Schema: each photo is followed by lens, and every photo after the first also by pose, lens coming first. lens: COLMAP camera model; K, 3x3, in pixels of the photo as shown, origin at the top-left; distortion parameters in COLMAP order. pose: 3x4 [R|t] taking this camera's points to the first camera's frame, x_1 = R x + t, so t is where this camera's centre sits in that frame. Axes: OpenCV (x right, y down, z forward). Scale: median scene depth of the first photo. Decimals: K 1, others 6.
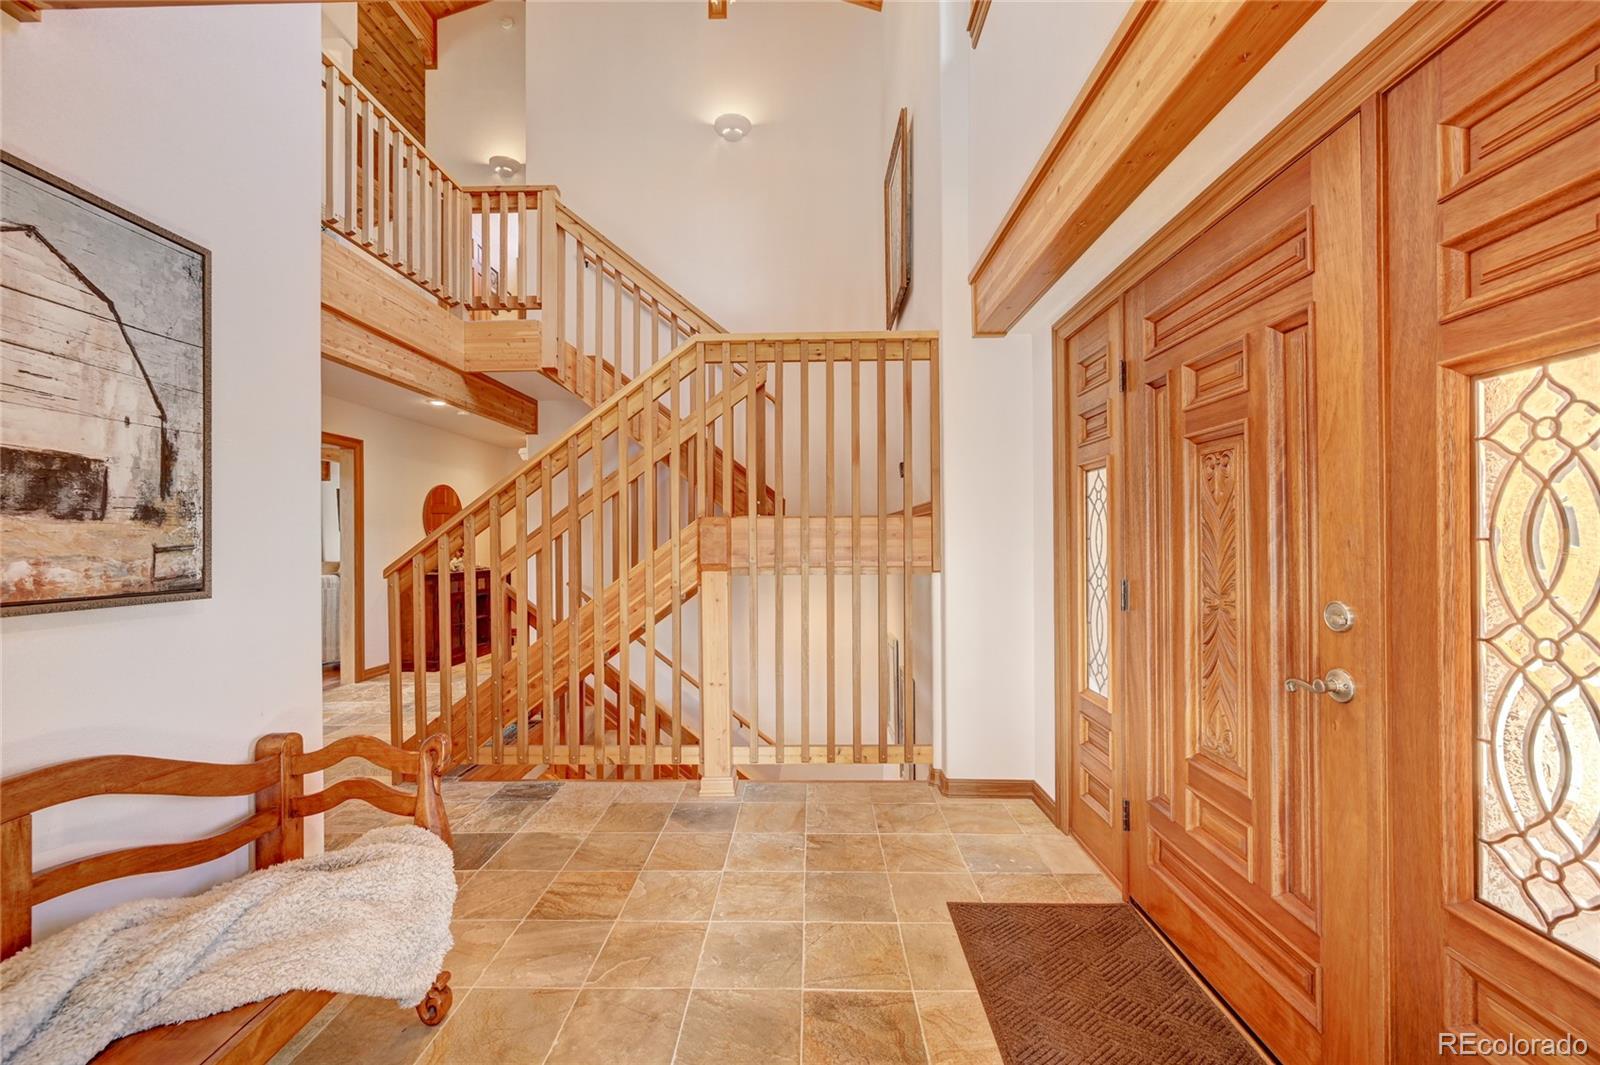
lens RADIAL K [[627.6, 0, 794.8], [0, 627.6, 534.5], [0, 0, 1]] dist [-0.000647, 0.000456]
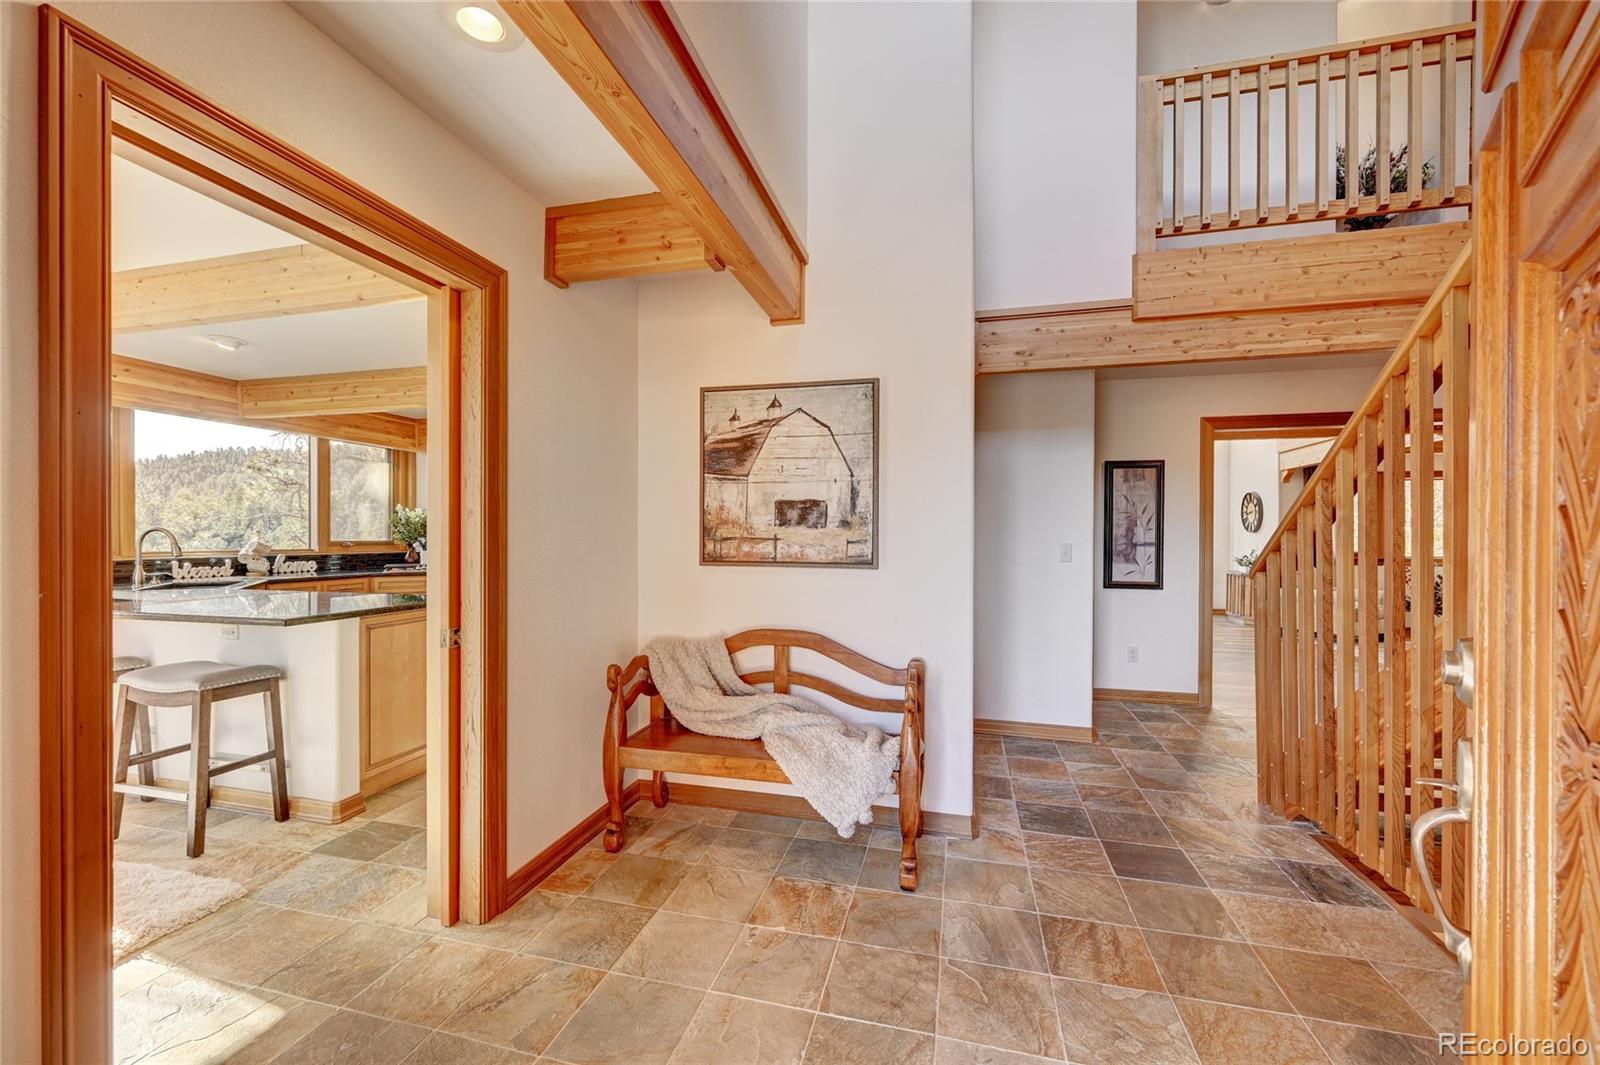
lens RADIAL K [[627.6, 0, 803.6], [0, 627.6, 535.9], [0, 0, 1]] dist [-0.000647, 0.000456]
pose [[-0.217782, 0.007932, -0.975965, 0.964505], [0.003535, 0.999967, 0.007339, -0.010293], [0.975991, -0.001852, -0.217803, 1.282877]]
